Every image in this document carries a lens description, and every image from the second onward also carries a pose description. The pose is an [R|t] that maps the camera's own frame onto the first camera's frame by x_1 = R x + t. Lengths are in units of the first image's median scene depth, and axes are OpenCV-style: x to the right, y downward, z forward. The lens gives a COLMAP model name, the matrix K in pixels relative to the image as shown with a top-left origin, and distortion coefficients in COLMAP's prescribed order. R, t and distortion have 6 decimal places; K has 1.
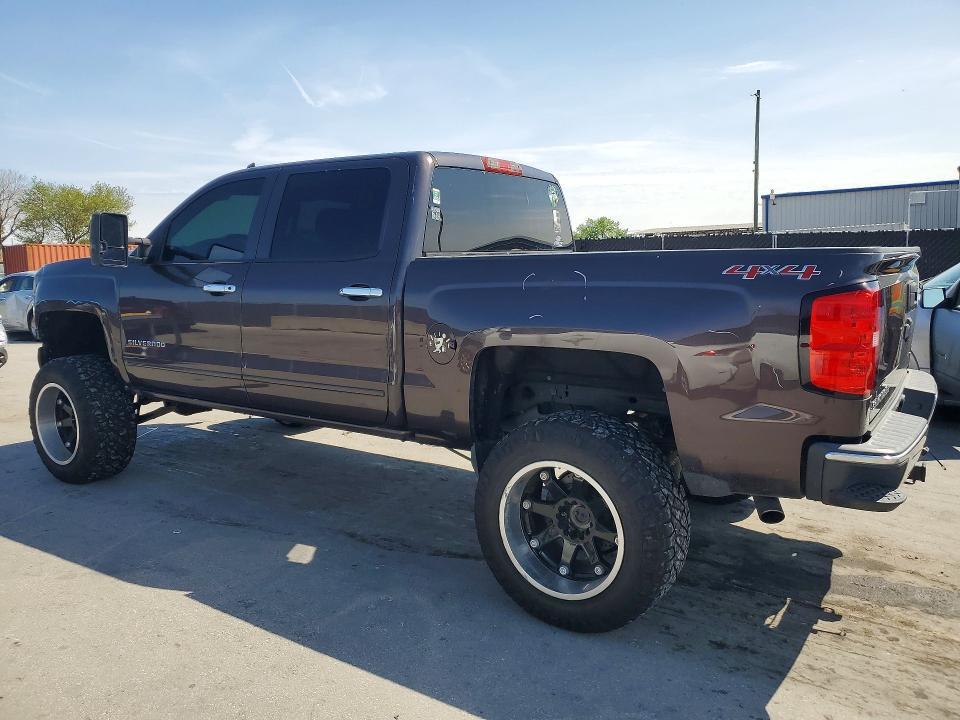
lens RADIAL K [[727.4, 0, 493.8], [0, 727.4, 357.9], [0, 0, 1]] dist [0.010627, 0.002913]
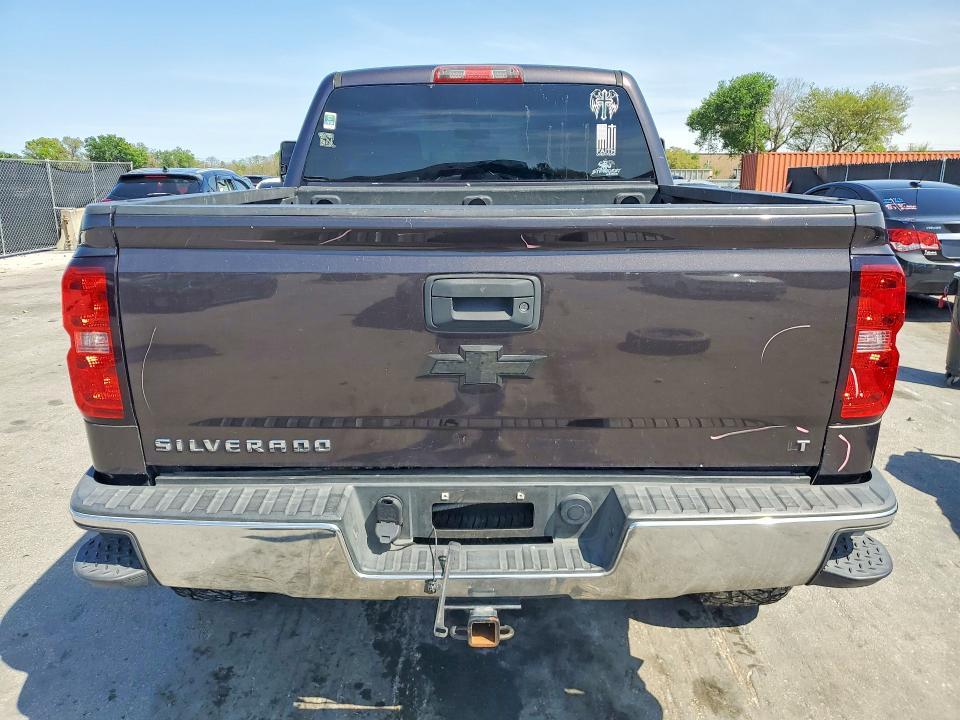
lens RADIAL K [[761.2, 0, 480.0], [0, 761.2, 360.0], [0, 0, 1]] dist [0.030021, 0.004117]
pose [[0.557641, 0.214915, -0.801778, 0.883591], [-0.124522, 0.976630, 0.175178, -0.117688], [0.820689, 0.002152, 0.571371, 0.596754]]
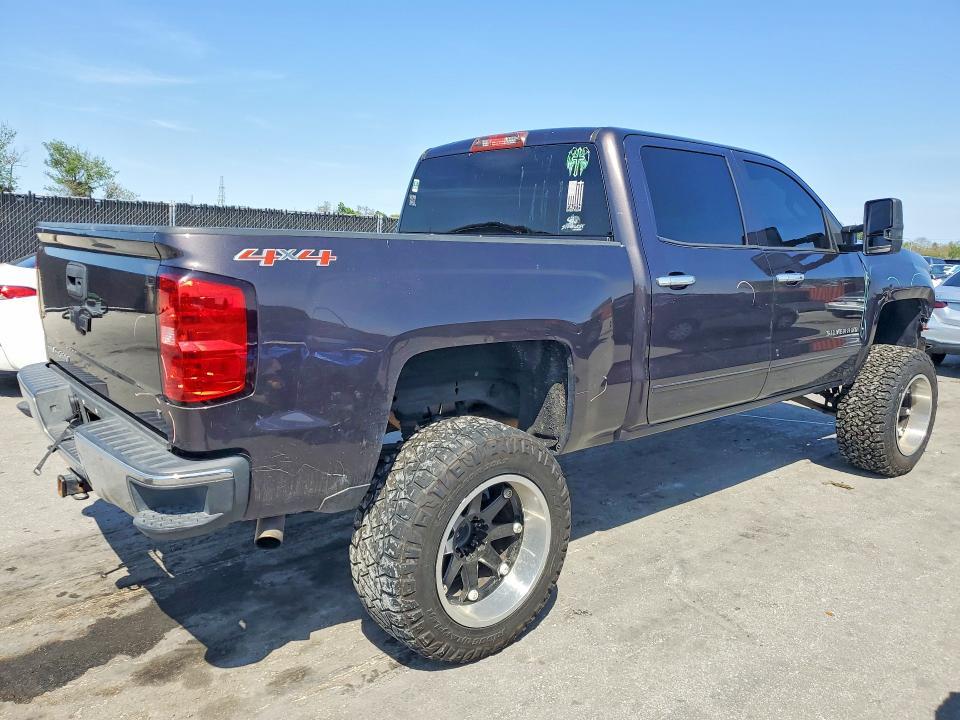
lens RADIAL K [[727.4, 0, 493.8], [0, 727.4, 357.9], [0, 0, 1]] dist [0.010627, 0.002913]
pose [[-0.266203, 0.120492, -0.956356, 1.108471], [-0.127594, 0.979021, 0.158863, -0.170922], [0.955435, 0.164315, -0.245244, 1.473481]]
